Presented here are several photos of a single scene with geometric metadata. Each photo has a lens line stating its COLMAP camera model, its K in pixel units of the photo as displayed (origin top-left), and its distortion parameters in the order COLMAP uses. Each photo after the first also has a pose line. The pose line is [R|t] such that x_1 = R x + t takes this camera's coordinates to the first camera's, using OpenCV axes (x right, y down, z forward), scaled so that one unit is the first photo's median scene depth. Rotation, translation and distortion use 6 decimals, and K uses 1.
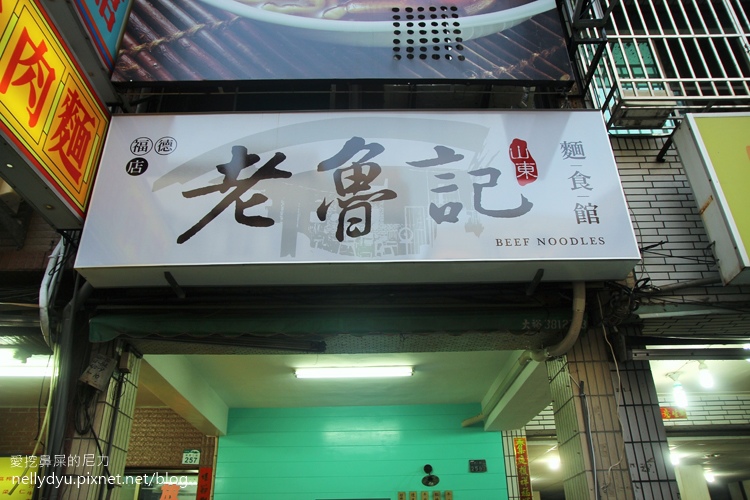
lens RADIAL K [[577.9, 0, 375.0], [0, 577.9, 250.0], [0, 0, 1]] dist [-0.090868, 0.056633]
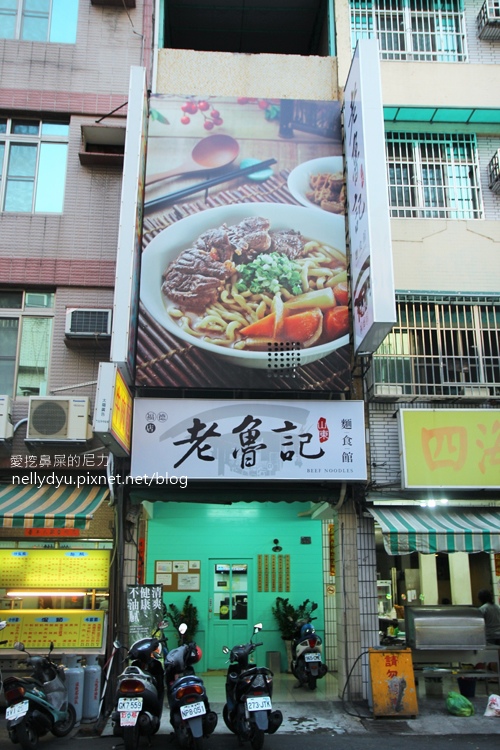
lens RADIAL K [[721.2, 0, 250.0], [0, 721.2, 375.0], [0, 0, 1]] dist [-0.003287, -0.000765]
pose [[0.998684, 0.028528, 0.042631, -0.157094], [-0.036763, 0.977651, 0.206994, -0.949201], [-0.035773, -0.208289, 0.977413, -1.727927]]
